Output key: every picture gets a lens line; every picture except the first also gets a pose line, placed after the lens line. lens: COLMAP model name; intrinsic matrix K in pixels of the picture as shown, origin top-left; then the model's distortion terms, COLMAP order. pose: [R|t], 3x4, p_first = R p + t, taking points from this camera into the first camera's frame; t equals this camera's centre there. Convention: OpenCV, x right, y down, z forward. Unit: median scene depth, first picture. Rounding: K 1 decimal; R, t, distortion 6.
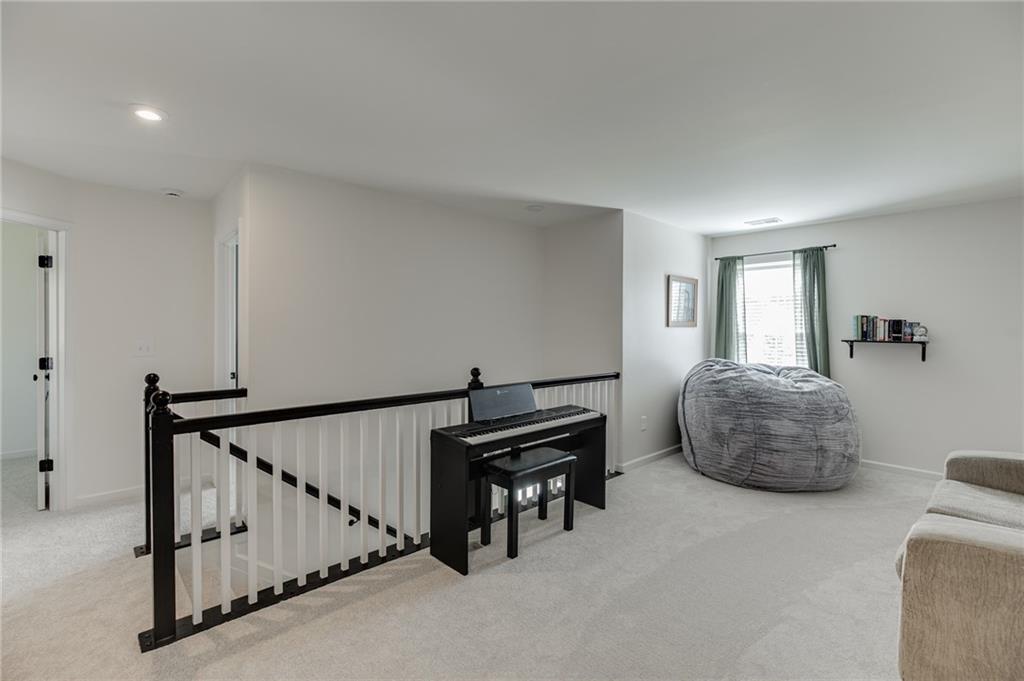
lens RADIAL K [[461.5, 0, 511.1], [0, 461.5, 334.9], [0, 0, 1]] dist [-0.017121, 0.008067]
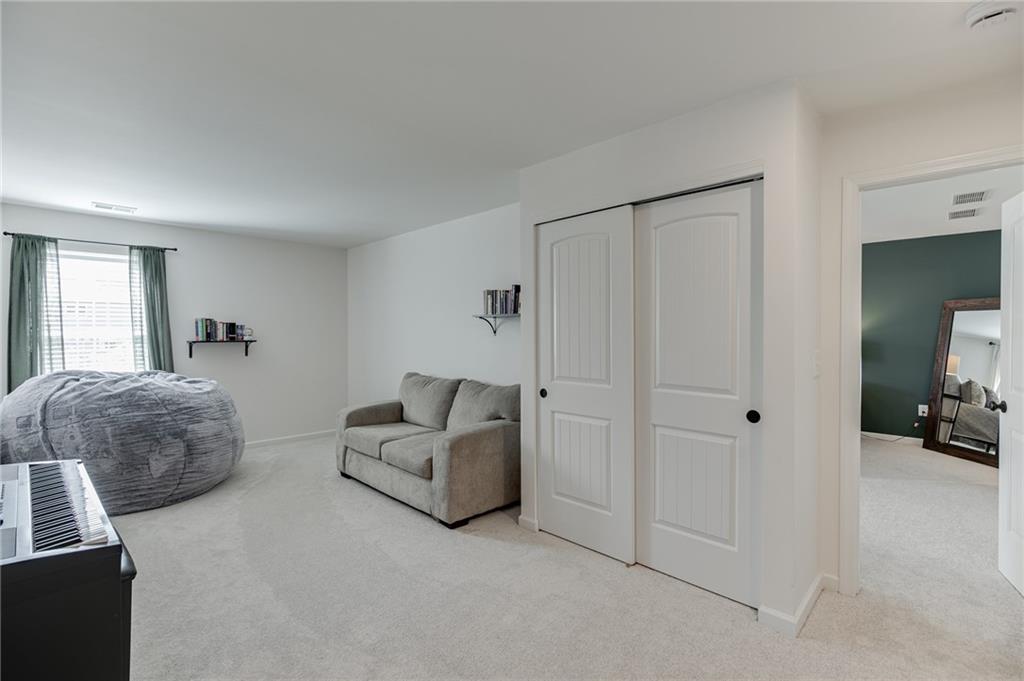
lens RADIAL K [[461.5, 0, 505.9], [0, 461.5, 343.7], [0, 0, 1]] dist [-0.017121, 0.008067]
pose [[-0.042812, -0.031380, 0.998590, -0.376229], [0.019362, 0.999293, 0.032232, -0.003501], [-0.998895, 0.020715, -0.042174, 0.328537]]
